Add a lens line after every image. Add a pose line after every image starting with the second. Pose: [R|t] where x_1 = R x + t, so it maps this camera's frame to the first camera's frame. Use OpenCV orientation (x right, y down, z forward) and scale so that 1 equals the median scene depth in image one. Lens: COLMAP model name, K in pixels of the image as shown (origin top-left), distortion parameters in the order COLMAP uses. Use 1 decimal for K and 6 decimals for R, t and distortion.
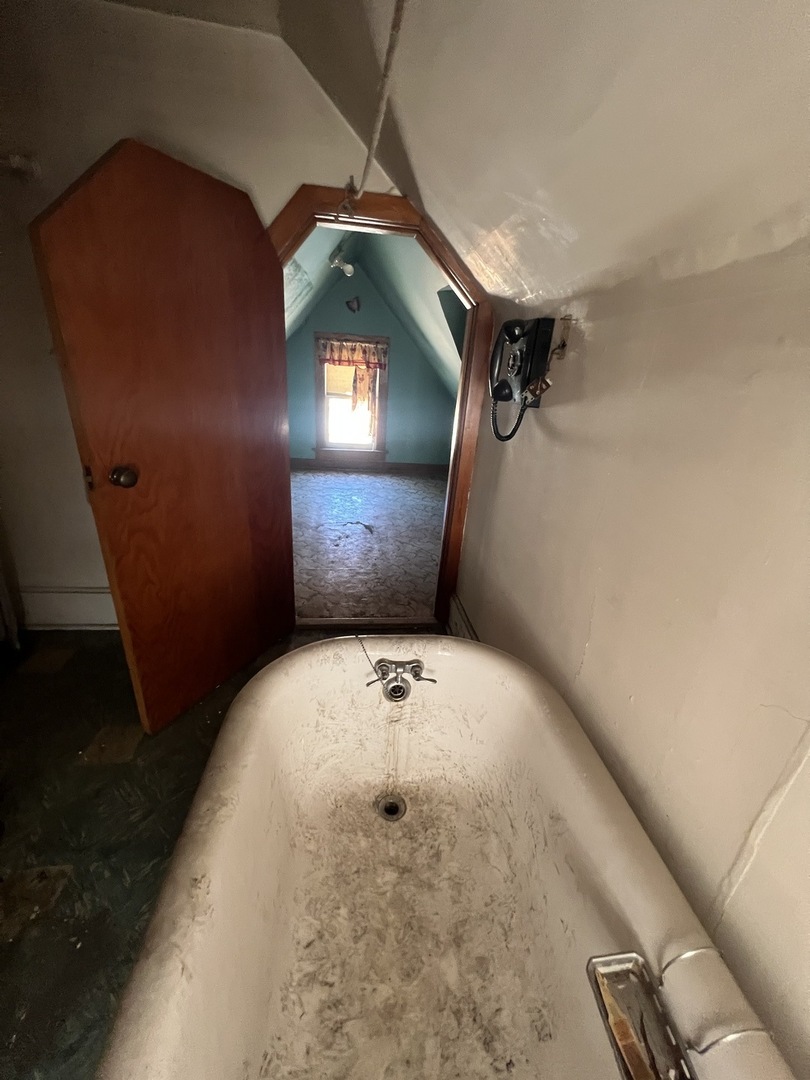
lens RADIAL K [[430.2, 0, 408.4], [0, 430.2, 537.2], [0, 0, 1]] dist [-0.003062, 0.000568]
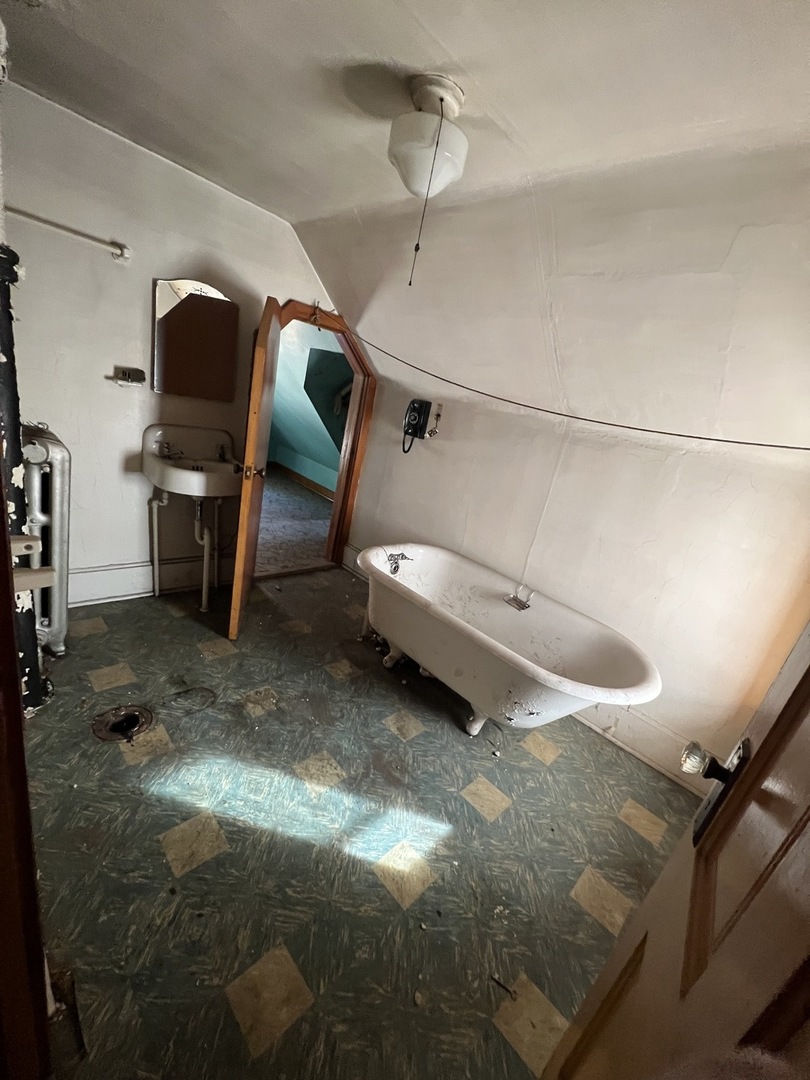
lens RADIAL K [[434.2, 0, 410.6], [0, 434.2, 539.0], [0, 0, 1]] dist [0.001217, 0.000102]
pose [[0.788209, -0.106934, 0.606046, -1.284310], [0.095086, 0.994123, 0.051742, 0.098218], [-0.608017, 0.016843, 0.793745, -0.806342]]
